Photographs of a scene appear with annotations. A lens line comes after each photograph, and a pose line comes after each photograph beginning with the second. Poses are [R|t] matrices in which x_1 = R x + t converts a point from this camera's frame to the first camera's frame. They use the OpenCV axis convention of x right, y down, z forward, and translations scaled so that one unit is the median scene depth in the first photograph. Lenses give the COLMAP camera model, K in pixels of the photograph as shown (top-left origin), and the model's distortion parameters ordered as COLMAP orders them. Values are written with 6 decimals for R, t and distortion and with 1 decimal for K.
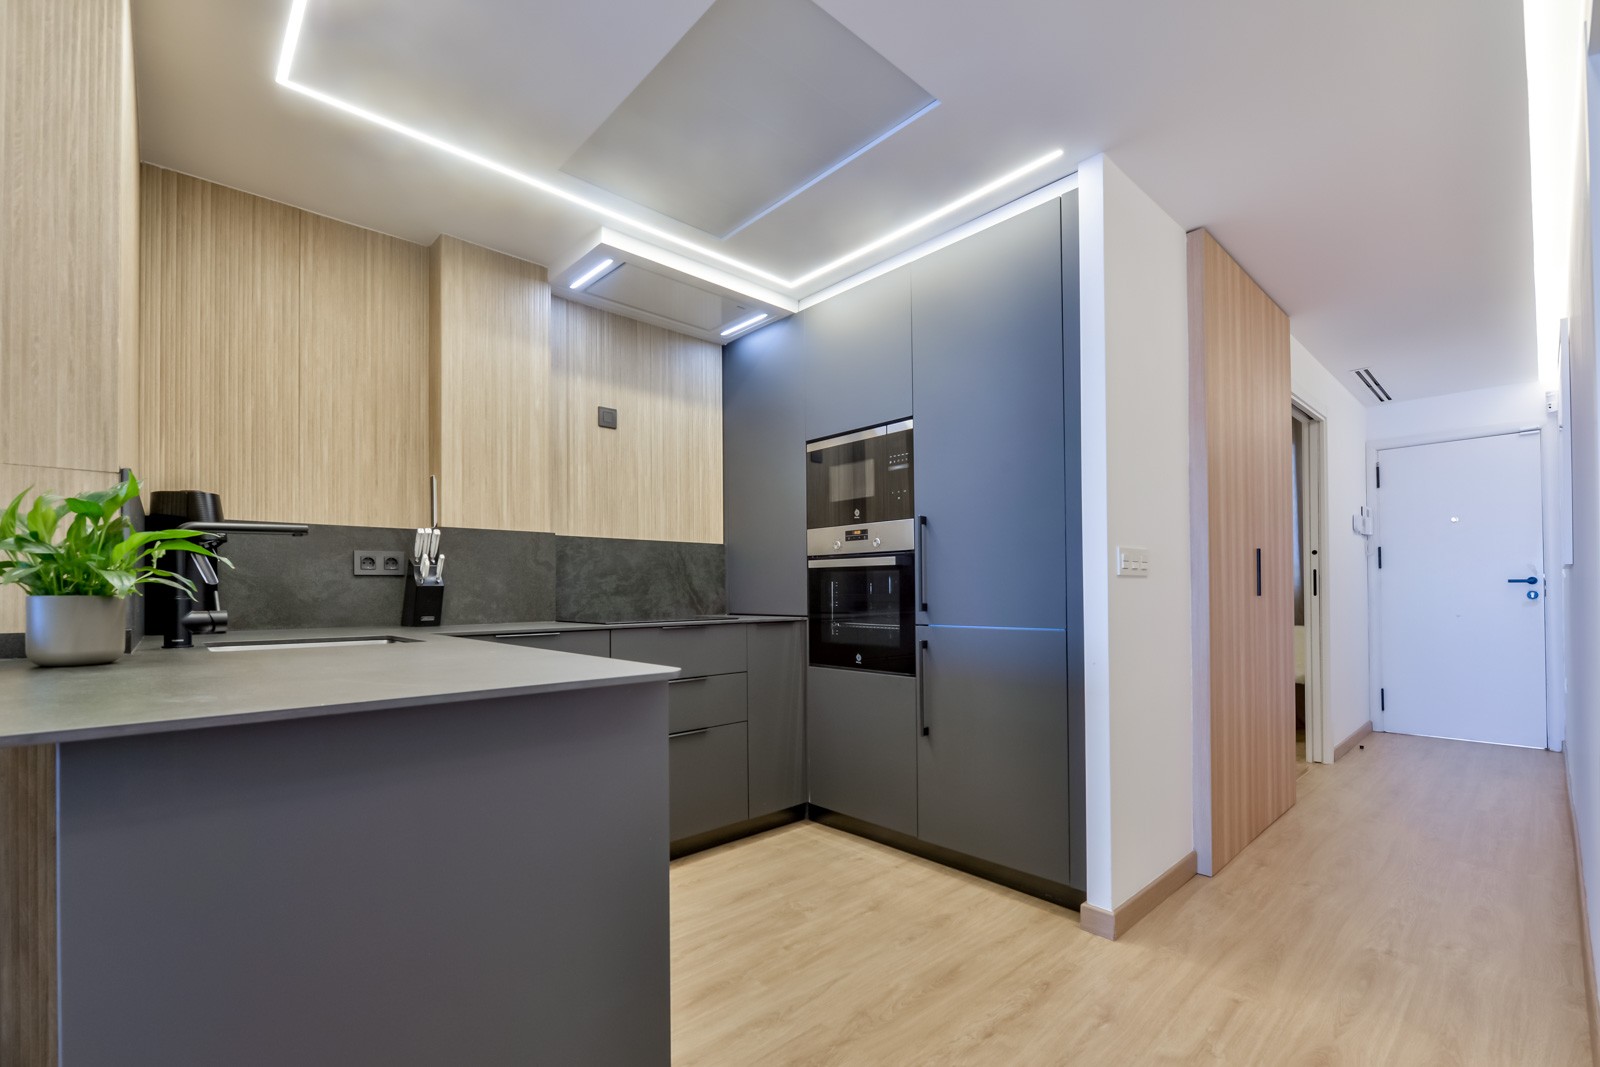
lens RADIAL K [[700.3, 0, 825.4], [0, 700.3, 585.0], [0, 0, 1]] dist [-0.003967, 0.000407]
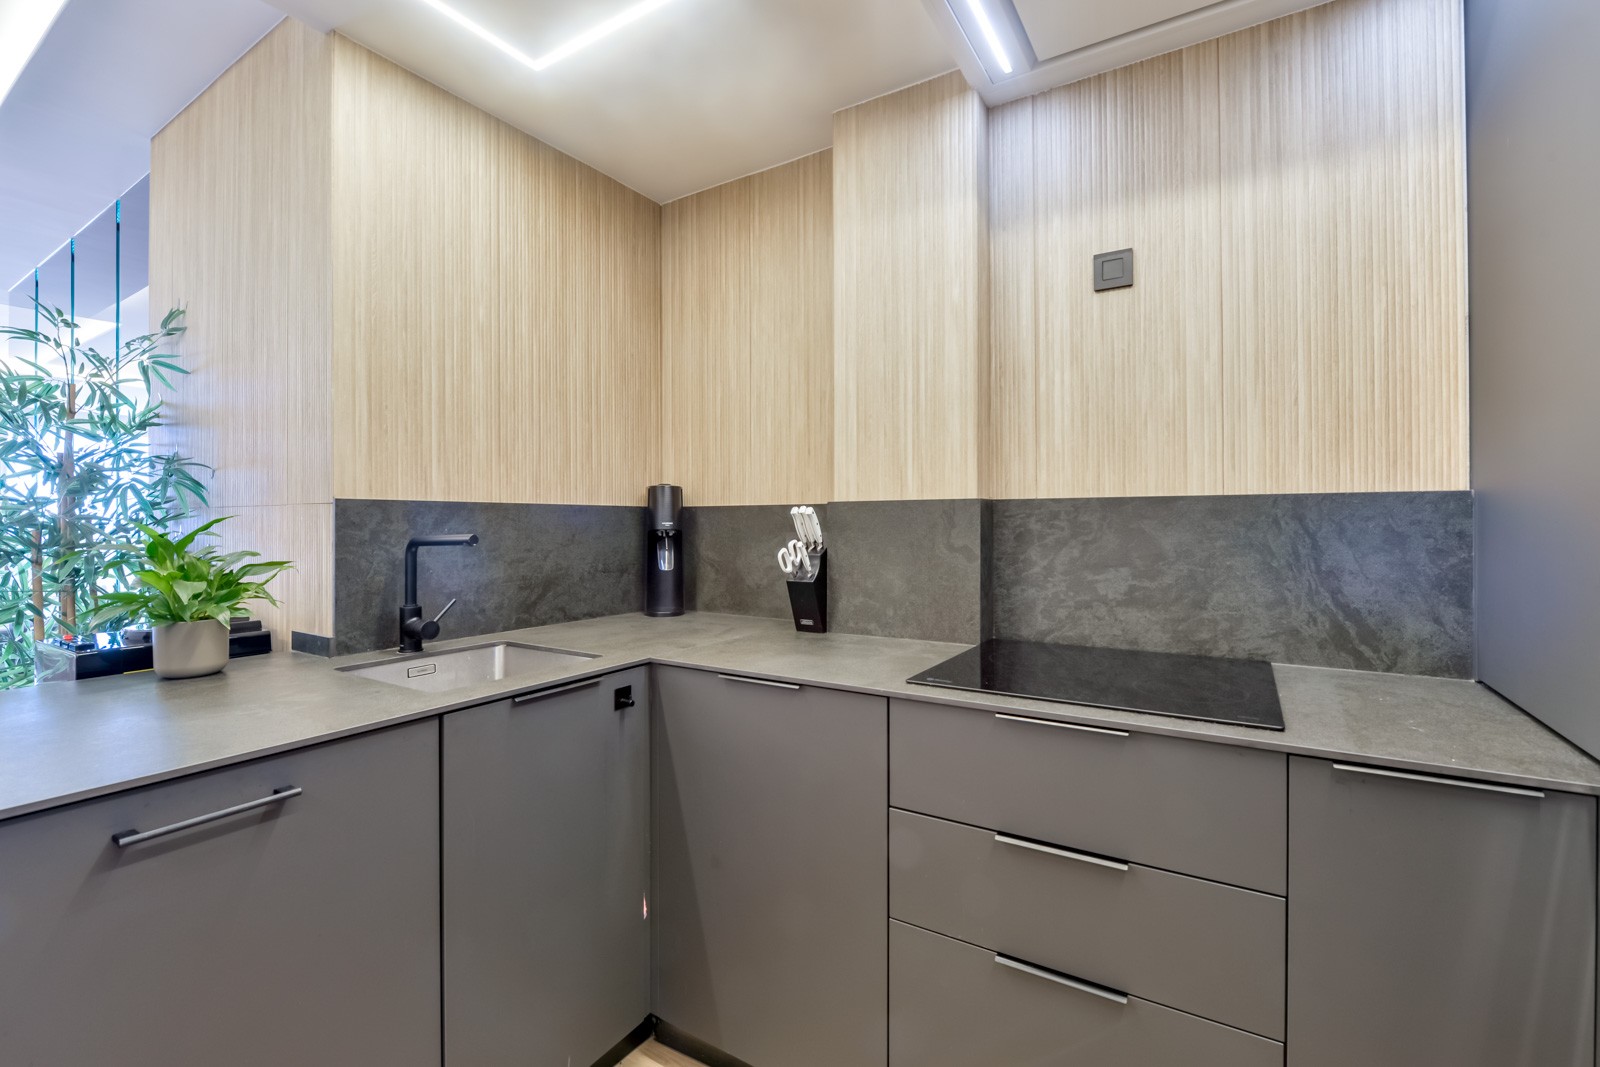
lens RADIAL K [[676.8, 0, 821.9], [0, 676.8, 521.7], [0, 0, 1]] dist [-0.009753, -0.000130]
pose [[0.254407, 0.006535, -0.967075, 0.144929], [0.012307, 0.999874, 0.009994, -0.063374], [0.967019, -0.014444, 0.254295, 0.737847]]
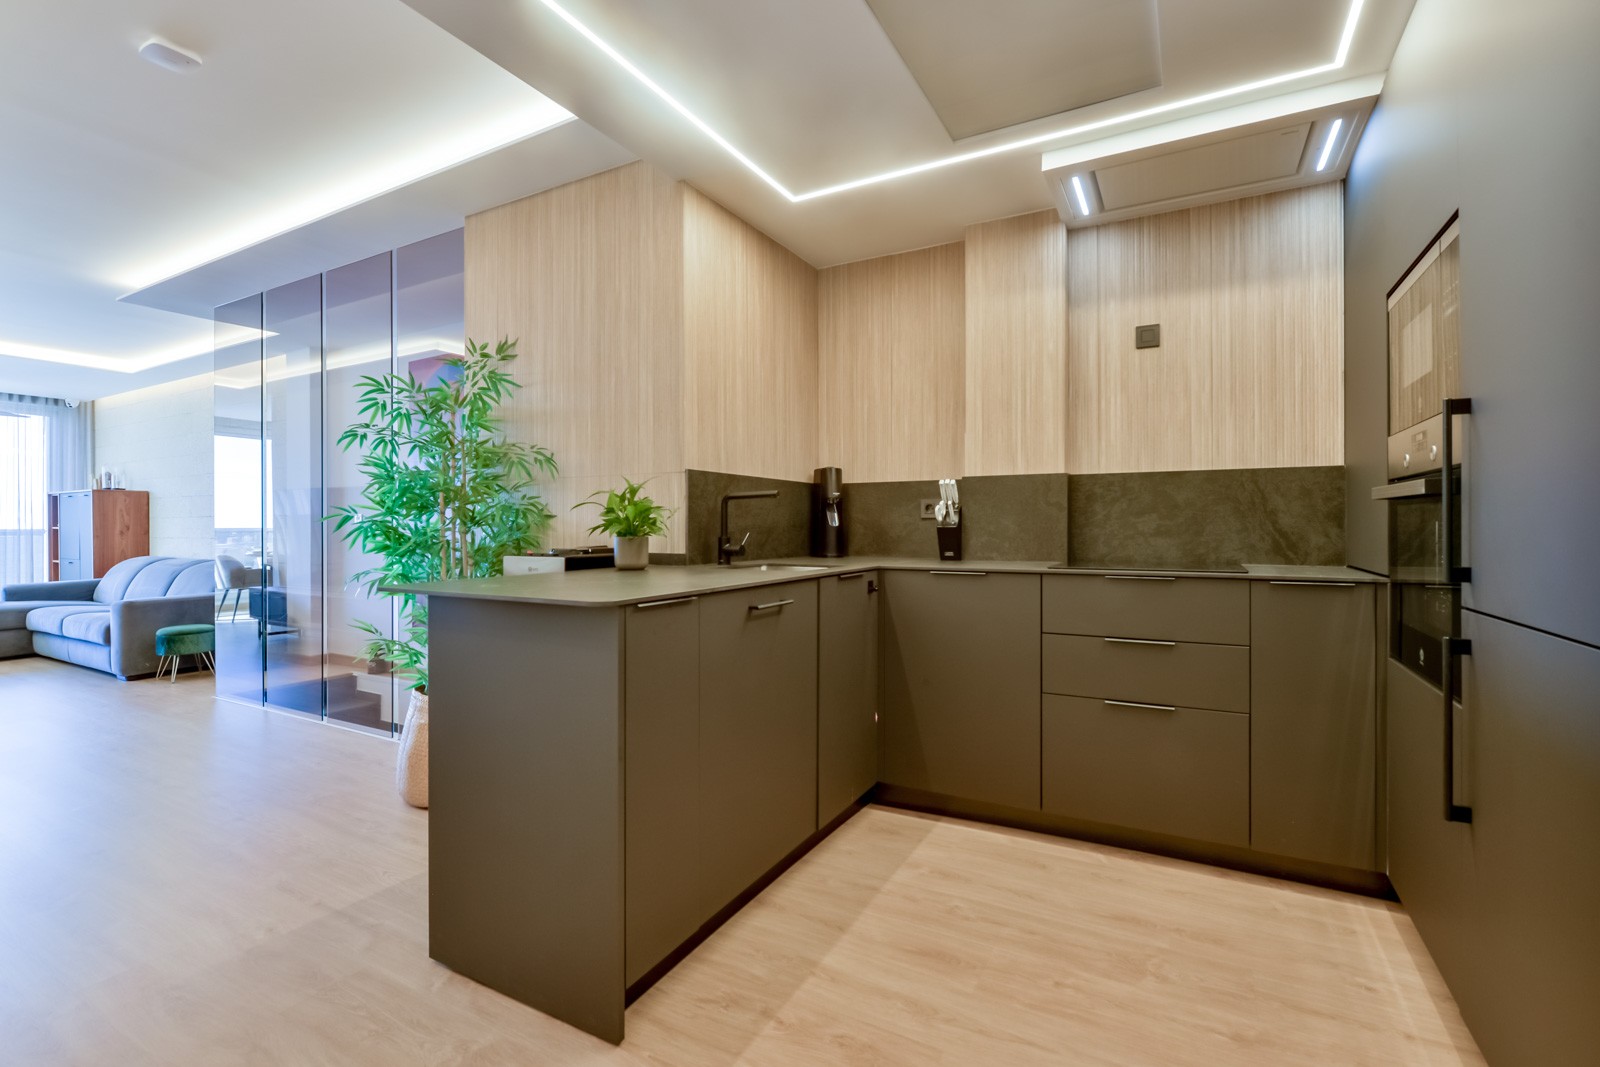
lens RADIAL K [[700.3, 0, 816.8], [0, 700.3, 527.1], [0, 0, 1]] dist [-0.003967, 0.000407]
pose [[0.306727, 0.007657, -0.951767, 0.457668], [0.010134, 0.999885, 0.011310, -0.012827], [0.951744, -0.013115, 0.306614, 0.368082]]
